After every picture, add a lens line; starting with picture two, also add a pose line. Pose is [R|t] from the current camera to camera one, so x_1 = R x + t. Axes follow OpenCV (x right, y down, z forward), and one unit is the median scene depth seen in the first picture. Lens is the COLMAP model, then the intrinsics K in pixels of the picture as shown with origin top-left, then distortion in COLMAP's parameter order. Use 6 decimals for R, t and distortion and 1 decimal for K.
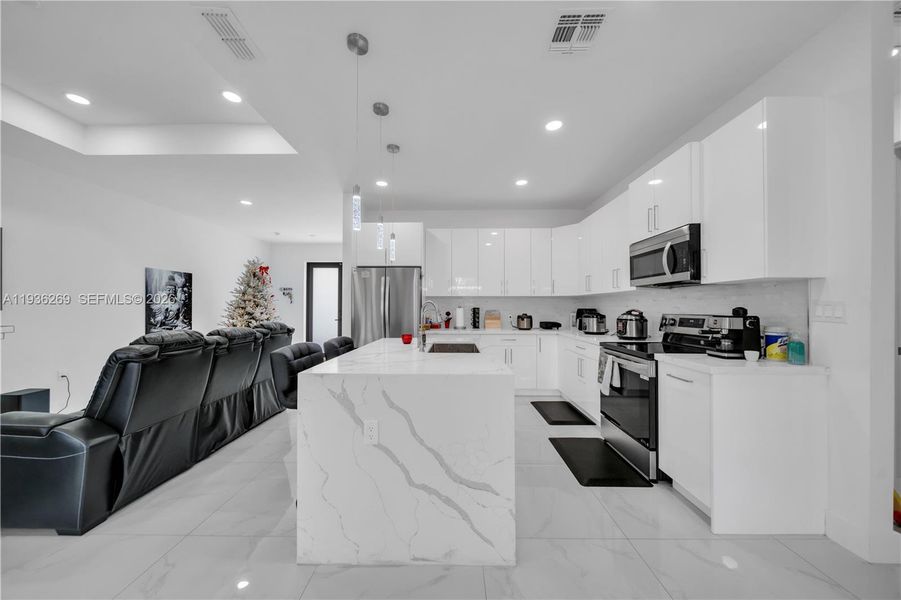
lens RADIAL K [[311.9, 0, 451.1], [0, 311.9, 304.0], [0, 0, 1]] dist [-0.000216, -0.000825]
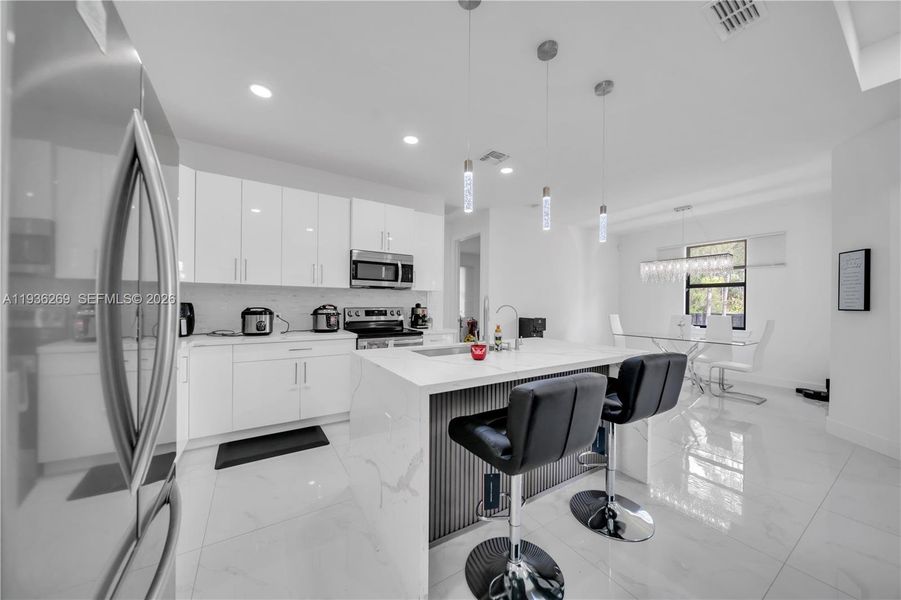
lens RADIAL K [[311.9, 0, 451.0], [0, 311.9, 306.2], [0, 0, 1]] dist [-0.000216, -0.000825]
pose [[-0.542501, 0.002213, 0.840052, -0.634085], [-0.008151, 0.999936, -0.007898, 0.033817], [-0.840015, -0.011131, -0.542448, 1.352819]]
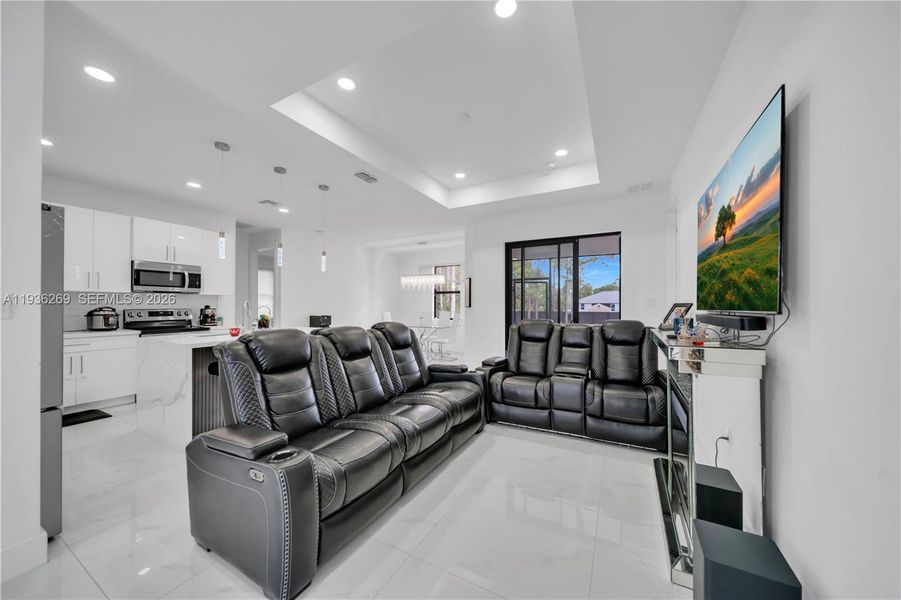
lens RADIAL K [[311.9, 0, 452.3], [0, 311.9, 304.2], [0, 0, 1]] dist [-0.000216, -0.000825]
pose [[-0.883583, 0.012547, 0.468107, -1.178252], [0.005921, 0.999860, -0.015624, 0.039045], [-0.468238, -0.011034, -0.883533, 1.534265]]
